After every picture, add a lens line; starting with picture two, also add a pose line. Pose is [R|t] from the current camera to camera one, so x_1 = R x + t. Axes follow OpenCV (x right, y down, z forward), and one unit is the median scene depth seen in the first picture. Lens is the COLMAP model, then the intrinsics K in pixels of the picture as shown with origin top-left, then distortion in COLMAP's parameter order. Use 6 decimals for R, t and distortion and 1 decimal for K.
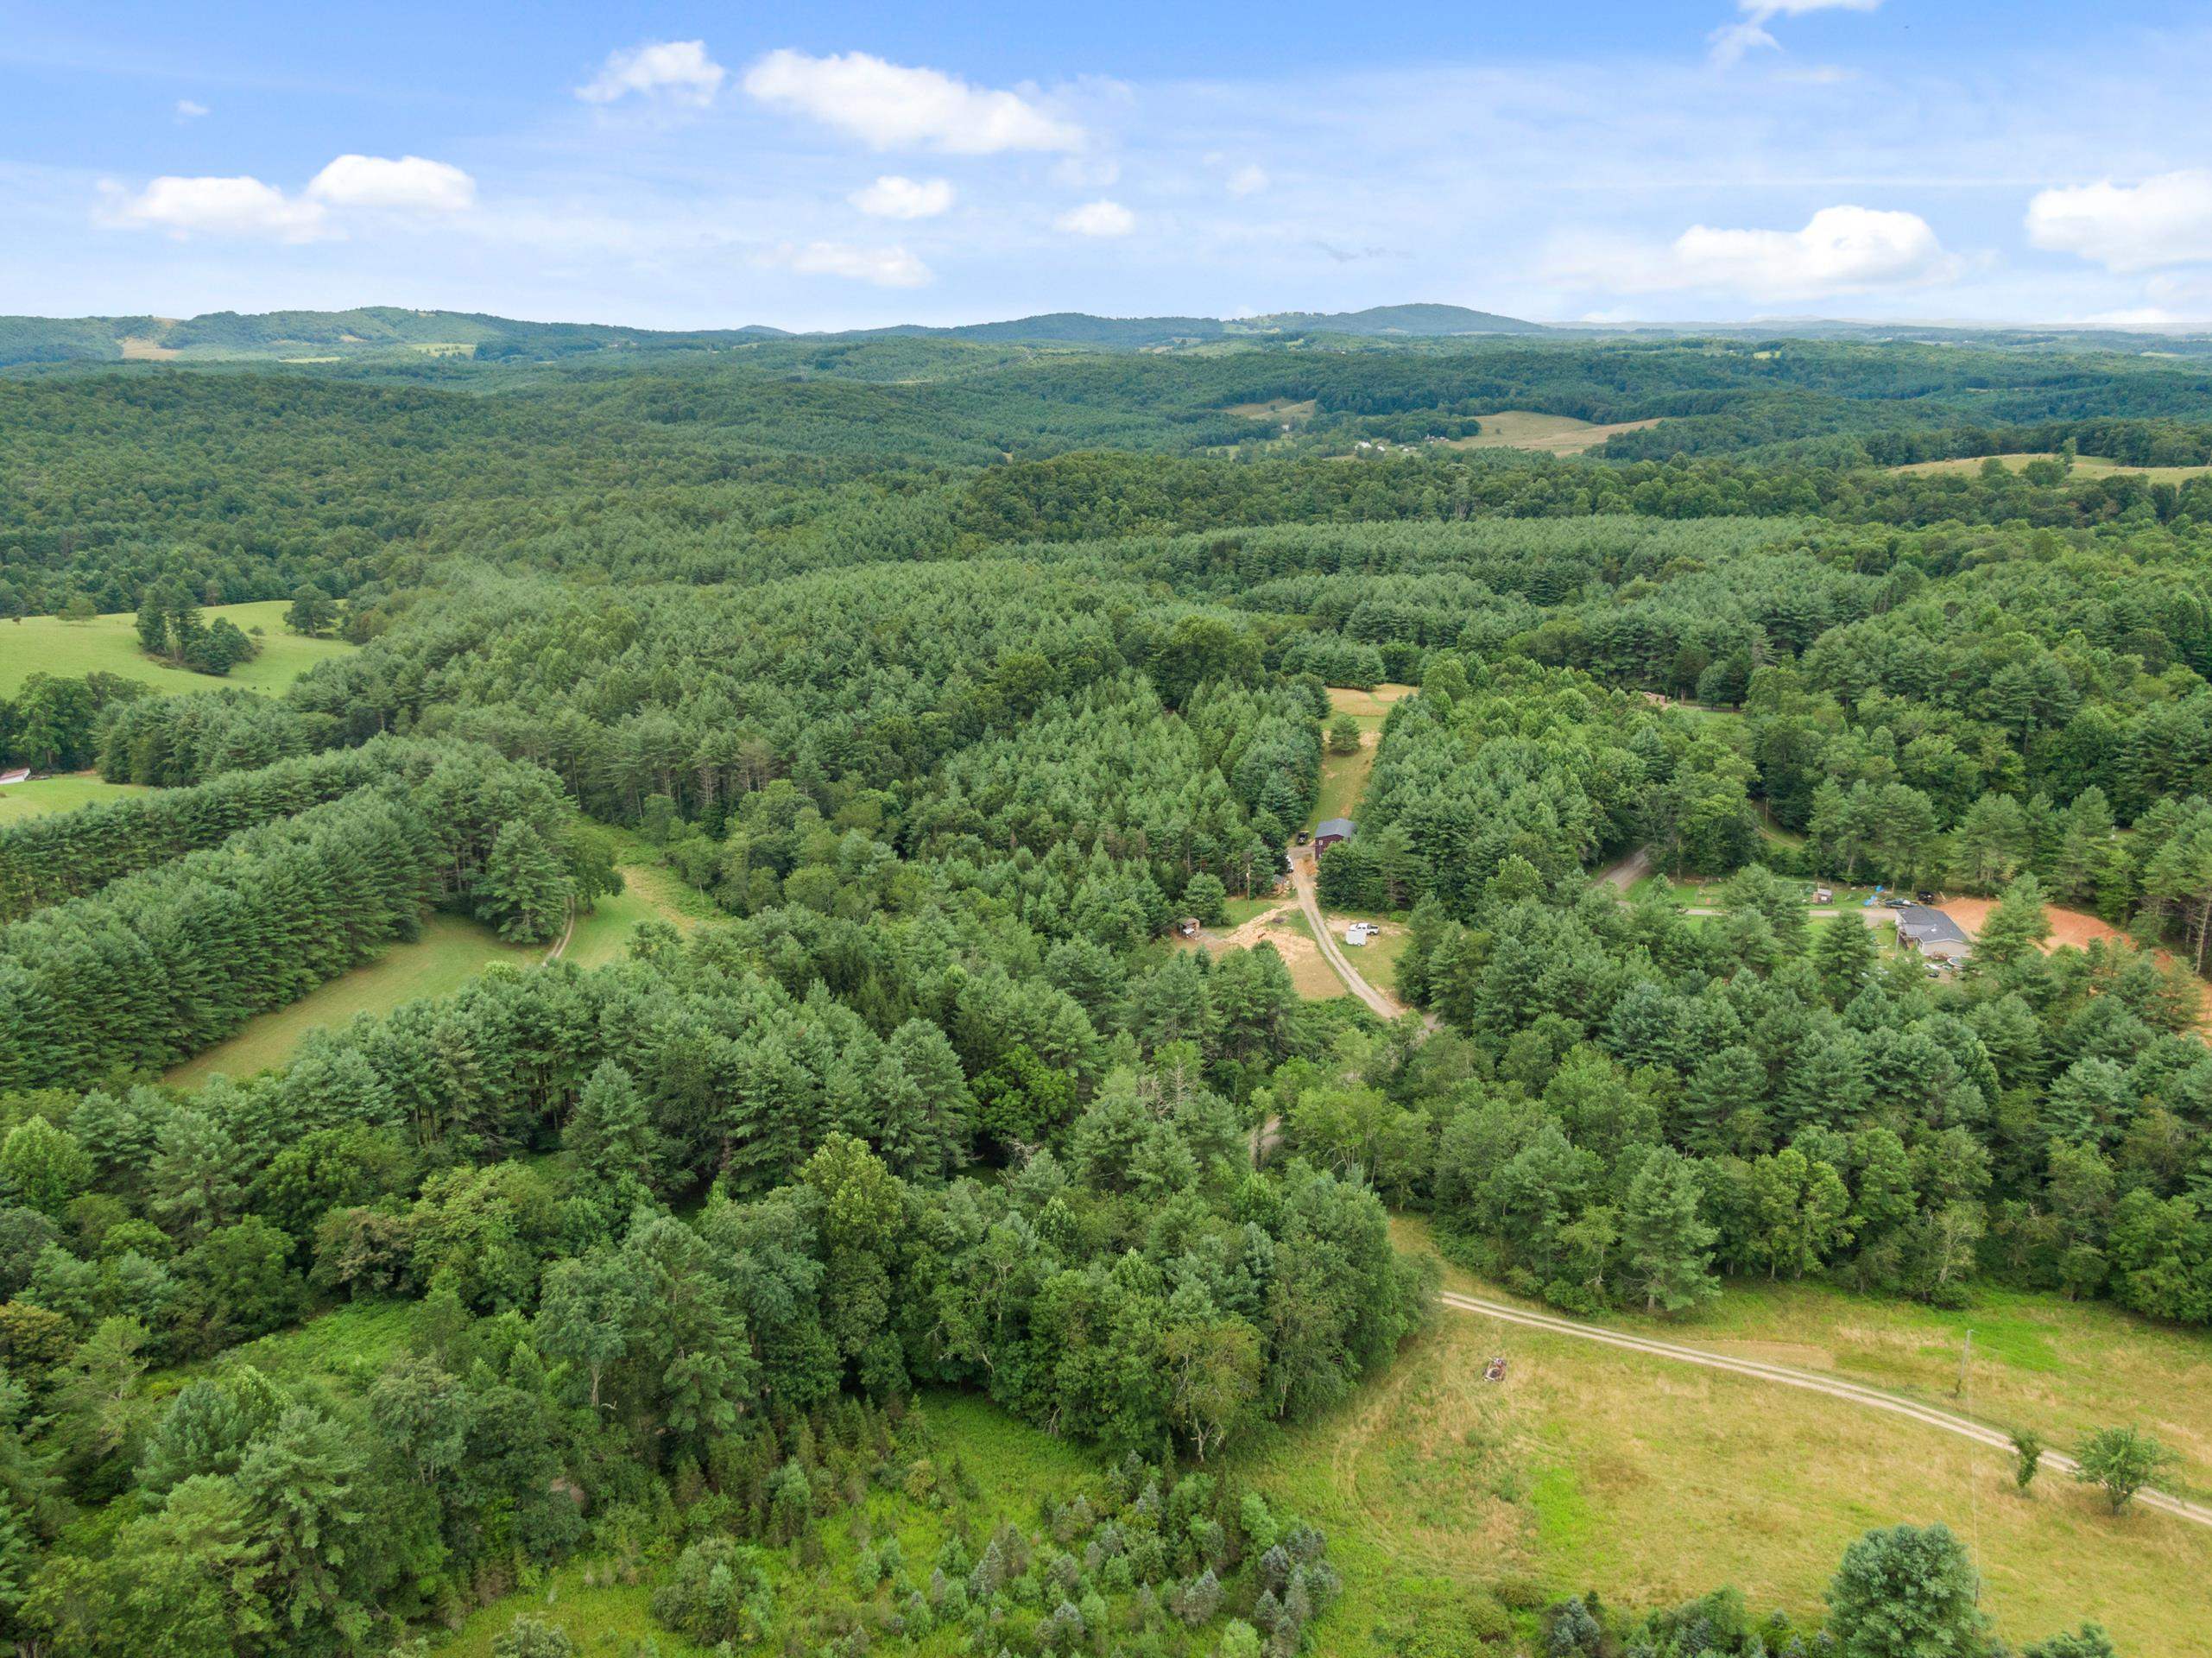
lens RADIAL K [[1602.8, 0, 1106.0], [0, 1602.8, 829.0], [0, 0, 1]] dist [0.054828, -0.079645]
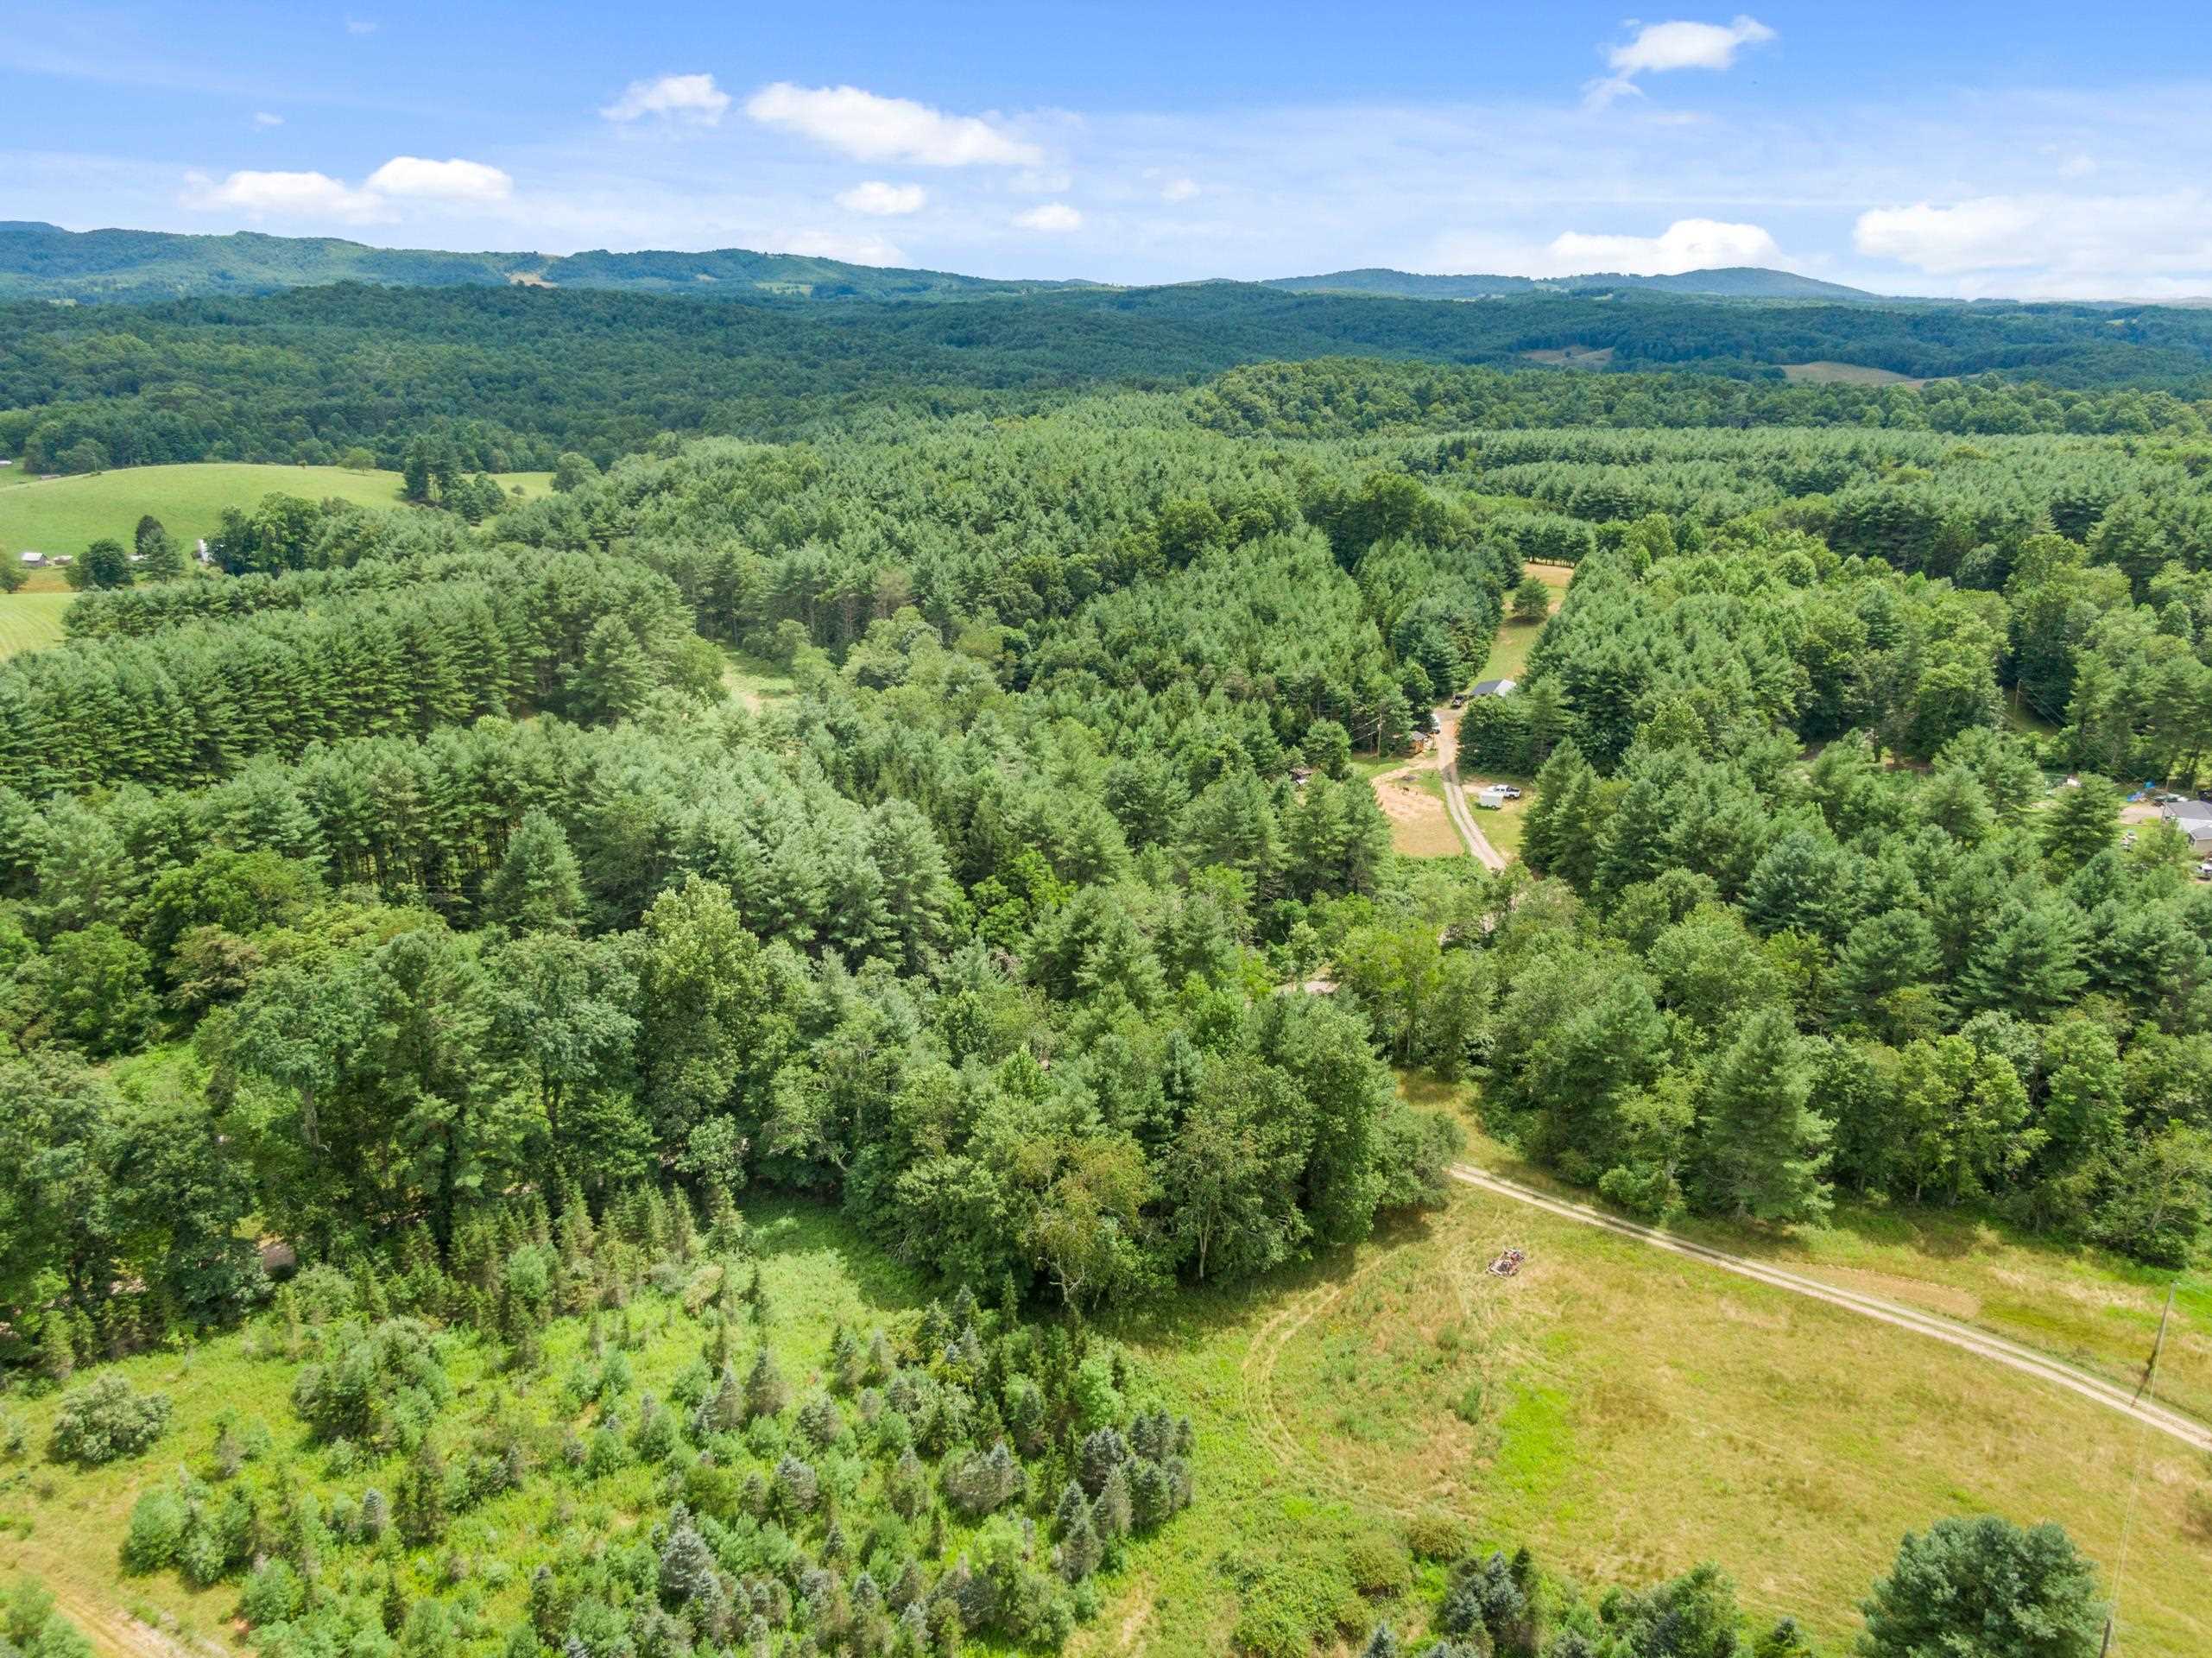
lens RADIAL K [[1562.1, 0, 1106.0], [0, 1562.1, 829.0], [0, 0, 1]] dist [0.034717, -0.046794]
pose [[0.984080, 0.078861, -0.159271, 0.114759], [-0.072261, 0.996286, 0.046821, 0.078052], [0.162372, -0.034567, 0.986124, 0.171086]]
